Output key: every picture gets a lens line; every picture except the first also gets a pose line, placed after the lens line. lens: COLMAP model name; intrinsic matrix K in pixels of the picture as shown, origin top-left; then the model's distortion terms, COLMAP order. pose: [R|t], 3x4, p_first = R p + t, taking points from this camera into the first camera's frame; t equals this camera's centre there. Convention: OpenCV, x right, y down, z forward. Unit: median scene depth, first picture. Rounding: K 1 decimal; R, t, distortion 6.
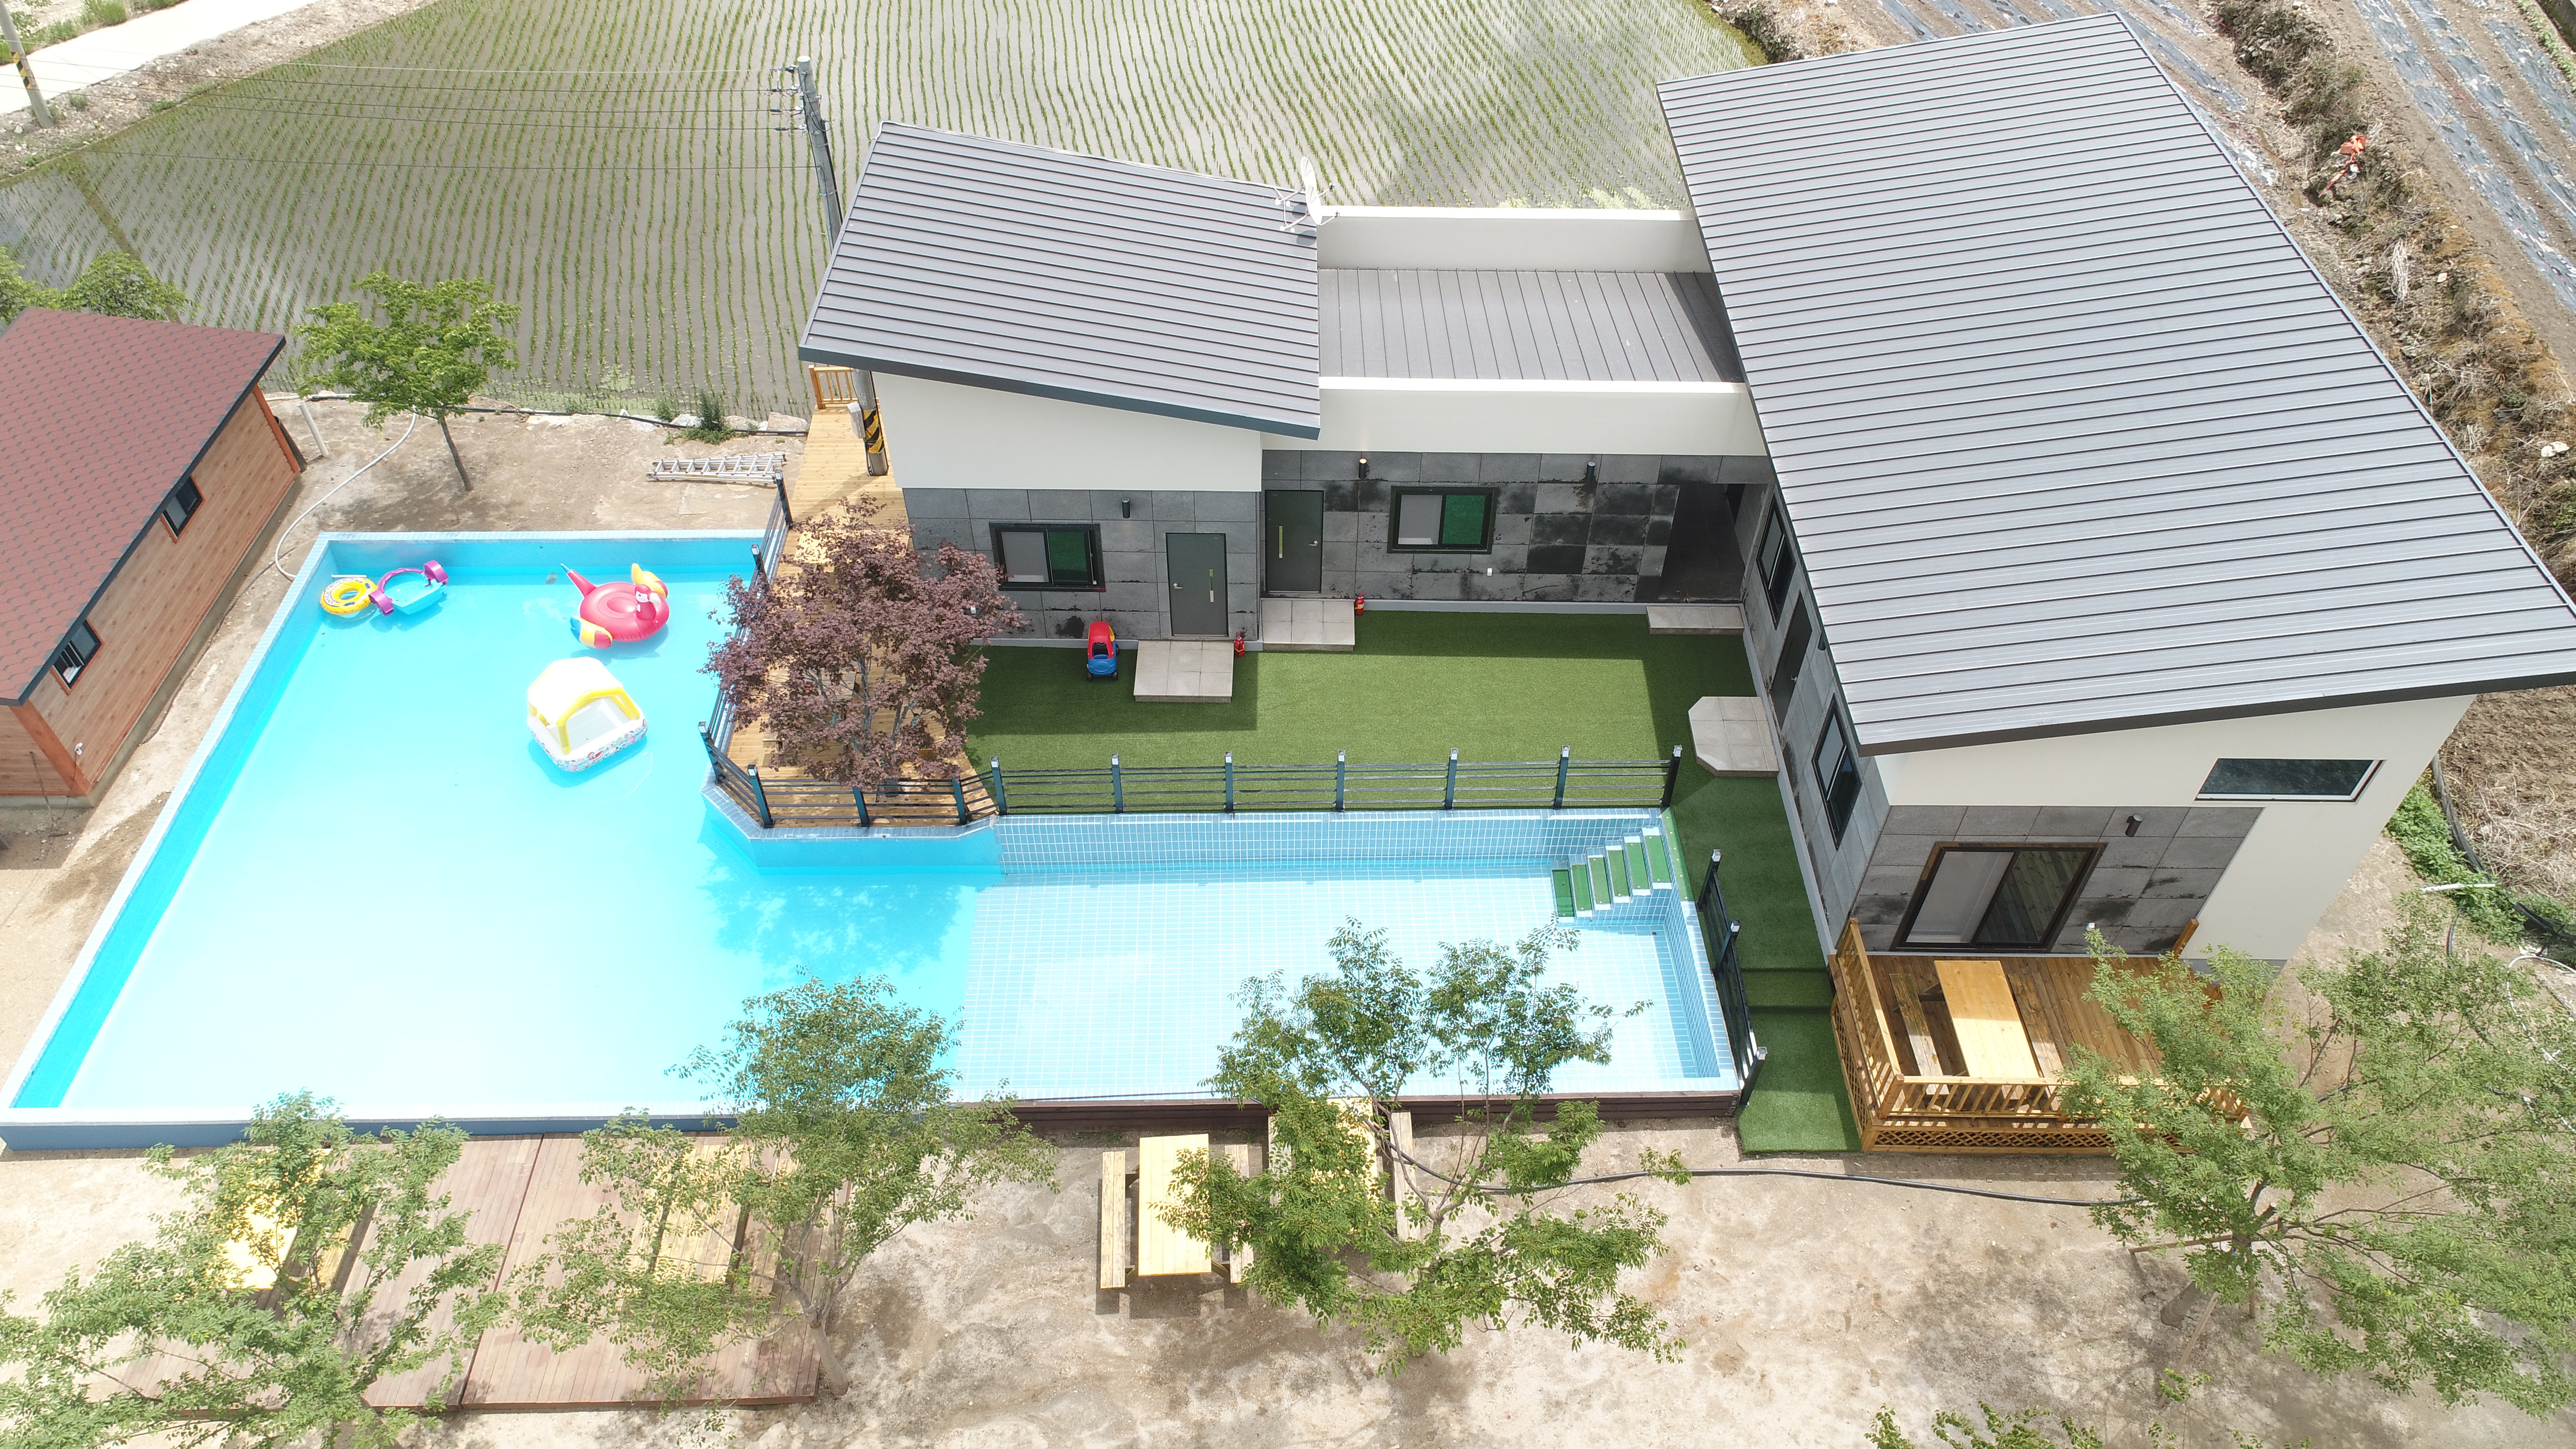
lens RADIAL K [[1729.6, 0, 1288.0], [0, 1729.6, 724.5], [0, 0, 1]] dist [-0.004322, 0.002382]
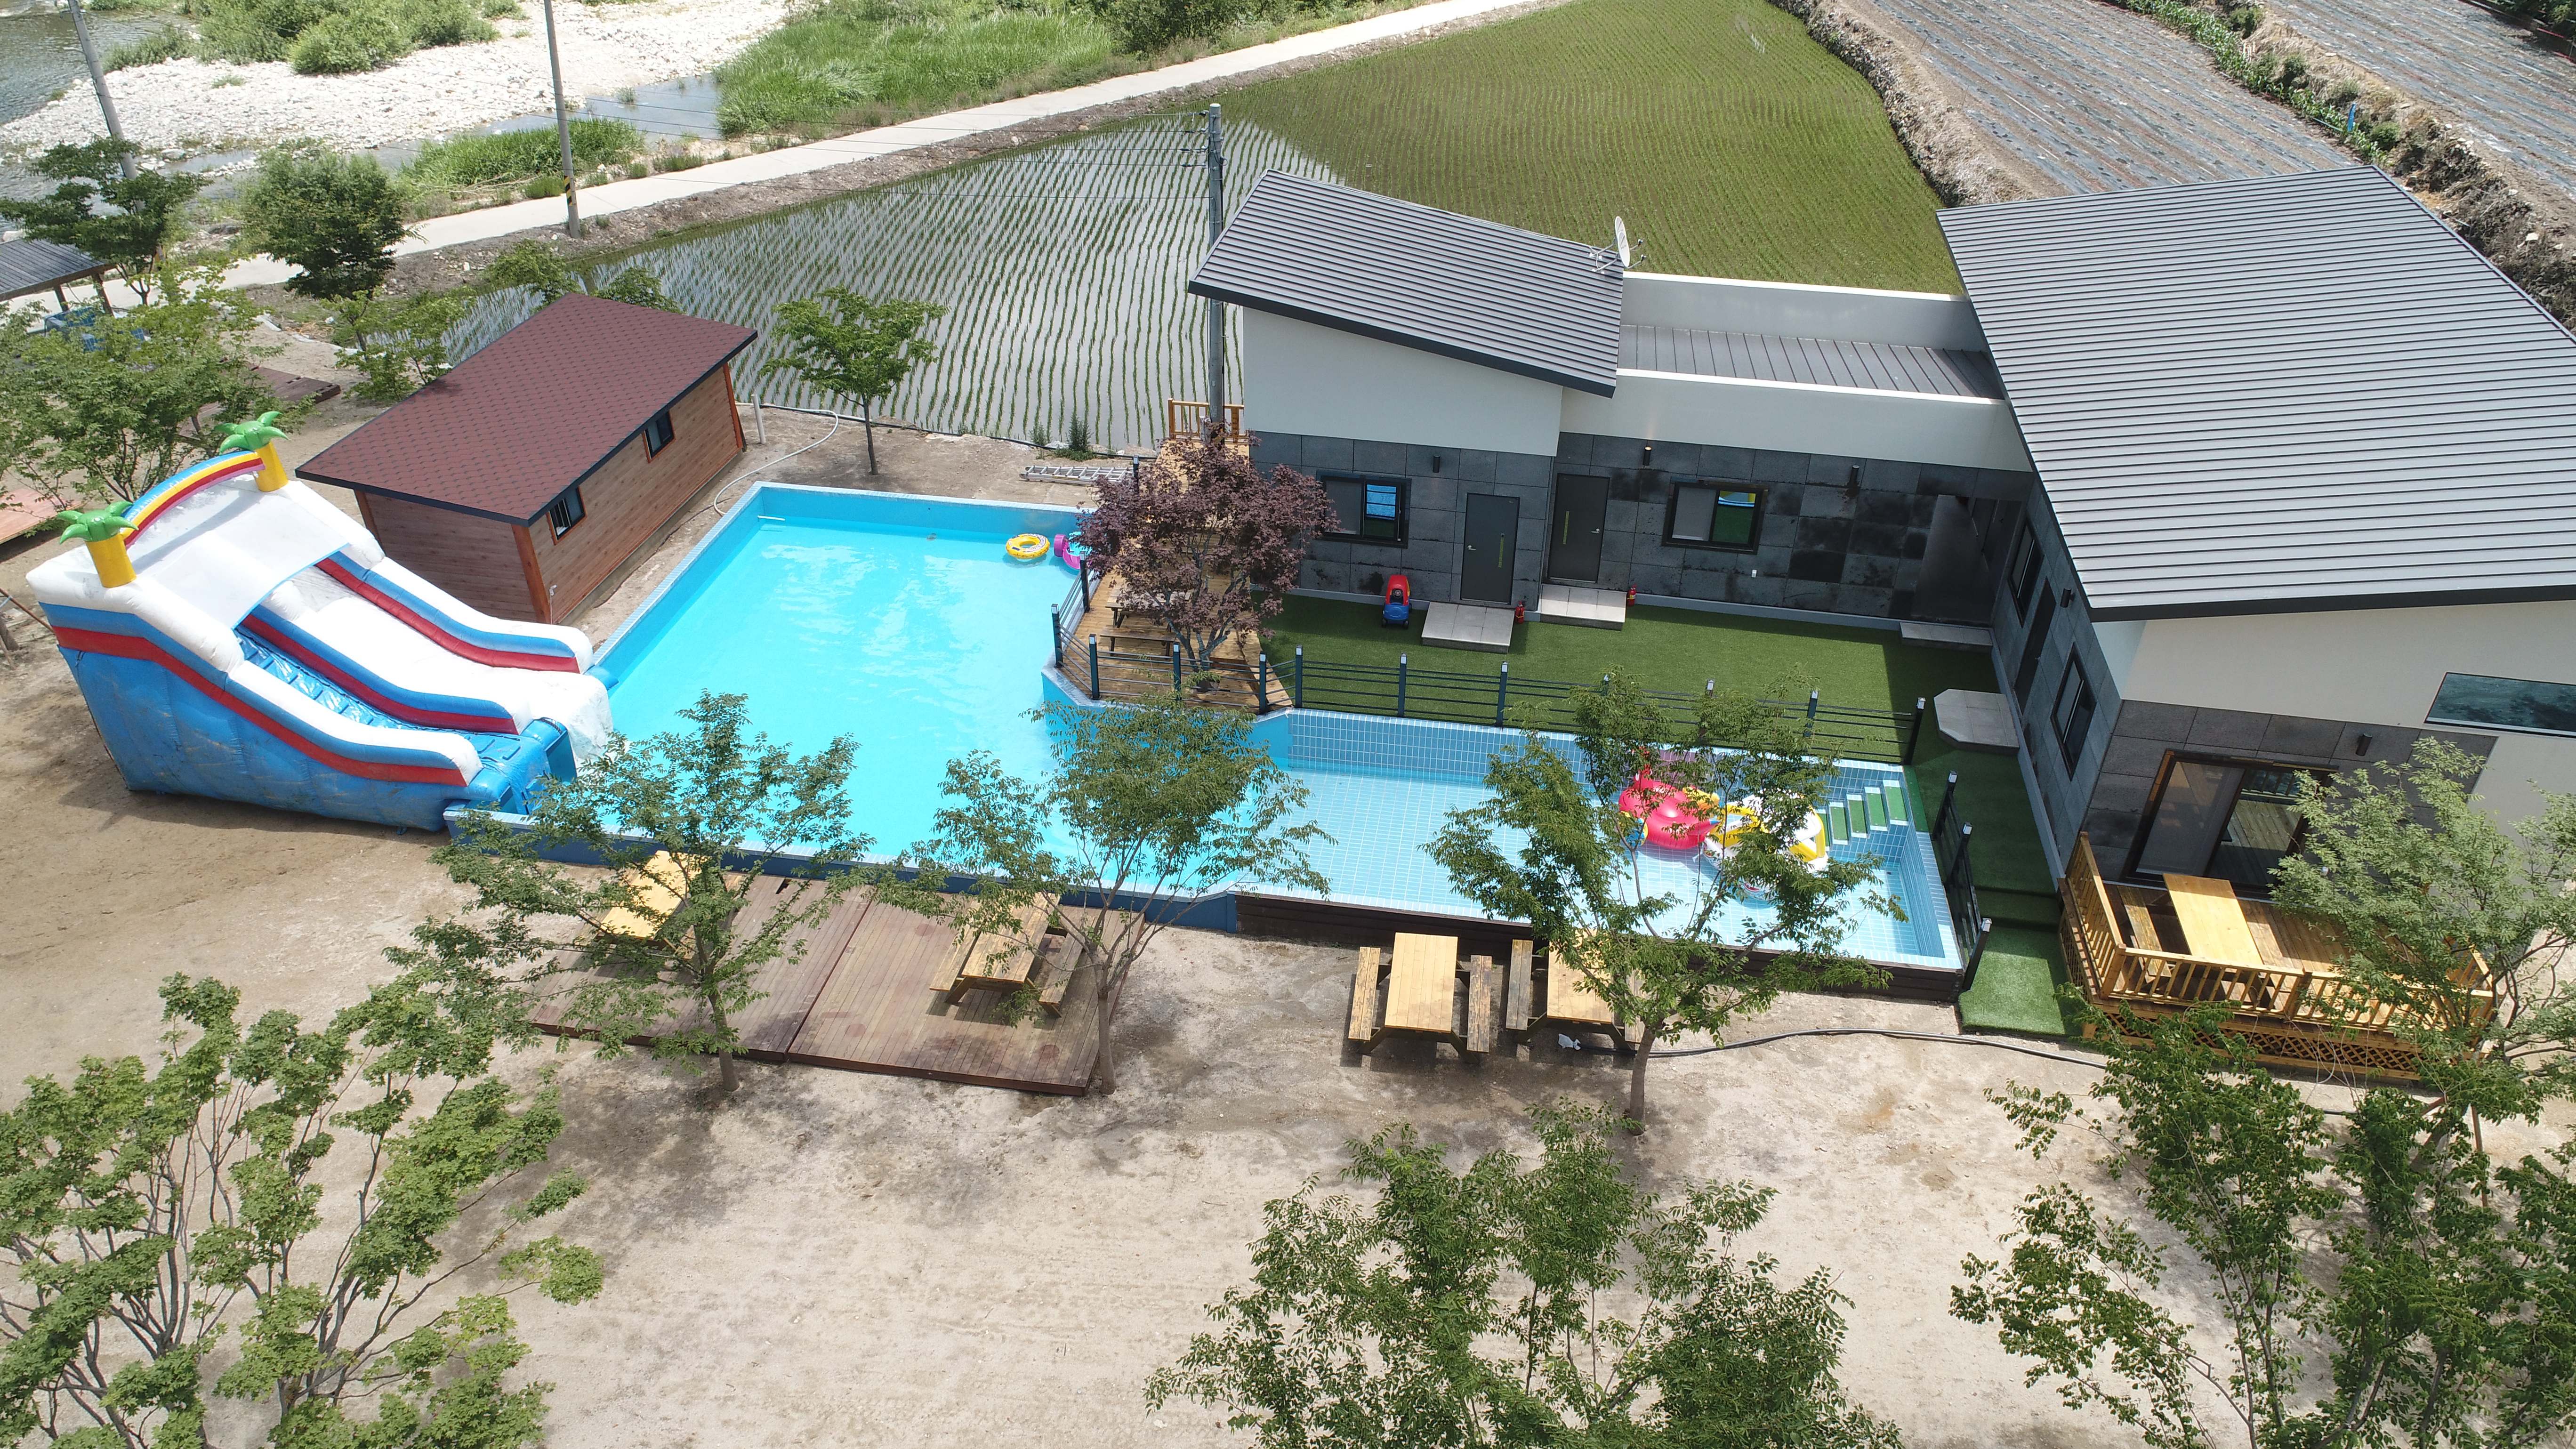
lens RADIAL K [[1729.6, 0, 1288.0], [0, 1729.6, 724.5], [0, 0, 1]] dist [-0.004322, 0.002382]
pose [[0.983654, 0.099768, -0.149904, -0.000838], [-0.128667, 0.971821, -0.197507, 0.284795], [0.125975, 0.213566, 0.968772, -0.092058]]
